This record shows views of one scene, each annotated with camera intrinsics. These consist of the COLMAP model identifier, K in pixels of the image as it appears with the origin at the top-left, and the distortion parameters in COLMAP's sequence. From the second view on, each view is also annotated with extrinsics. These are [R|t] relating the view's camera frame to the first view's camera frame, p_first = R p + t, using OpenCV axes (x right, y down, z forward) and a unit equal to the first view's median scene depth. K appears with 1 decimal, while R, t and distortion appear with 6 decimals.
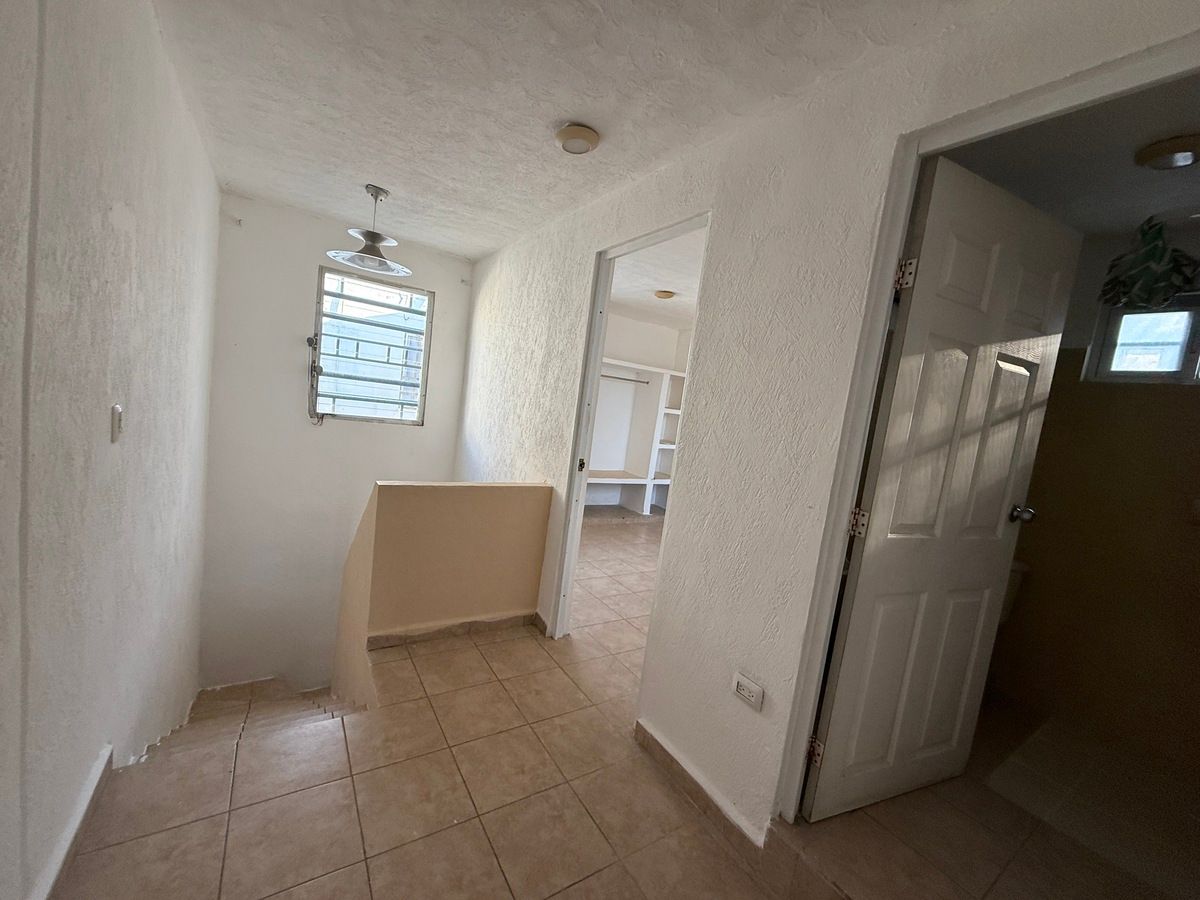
lens RADIAL K [[479.5, 0, 600.8], [0, 479.5, 451.2], [0, 0, 1]] dist [-0.000646, -0.000020]
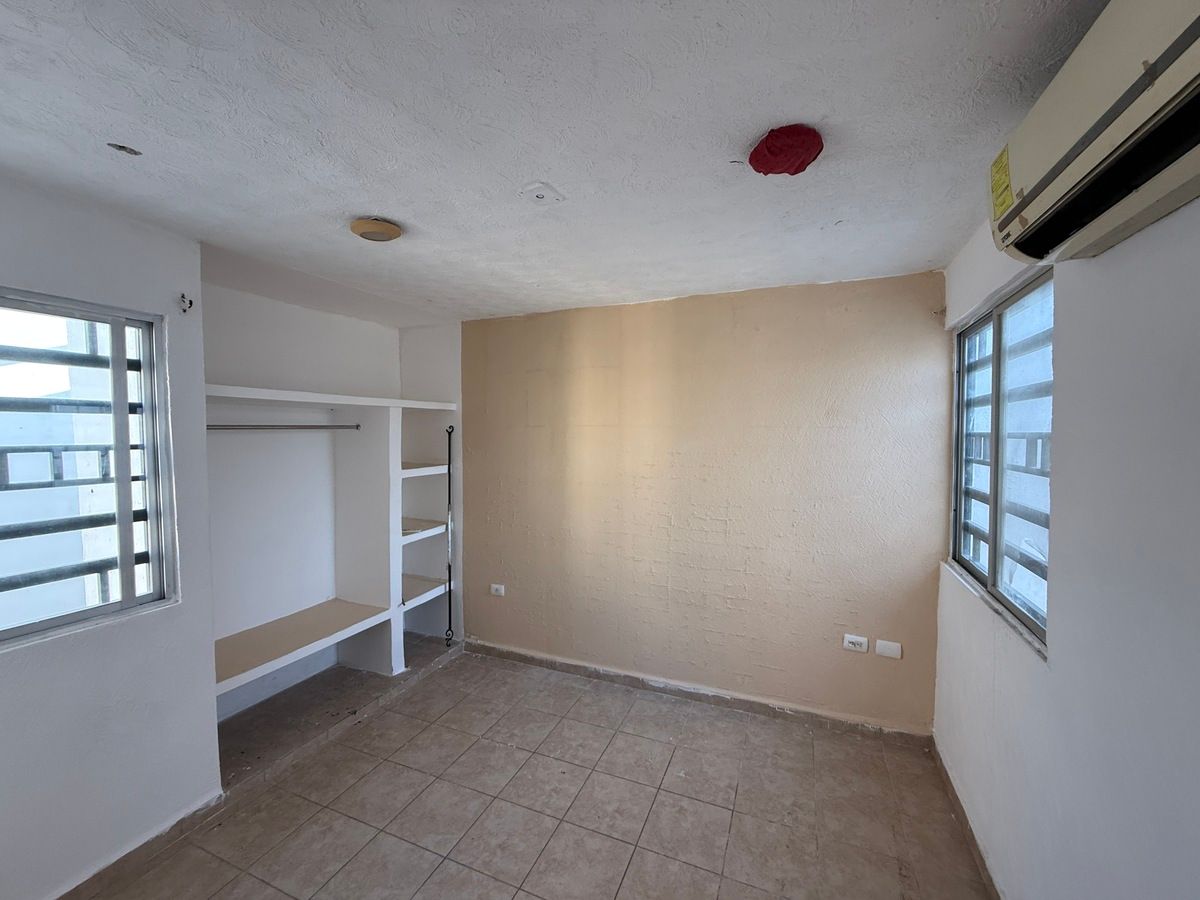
lens RADIAL K [[479.5, 0, 603.3], [0, 479.5, 450.6], [0, 0, 1]] dist [-0.000646, -0.000020]
pose [[0.819445, -0.155854, 0.551562, 0.025990], [0.170687, 0.985015, 0.024747, -0.085264], [-0.547153, 0.073865, 0.833767, 0.423308]]
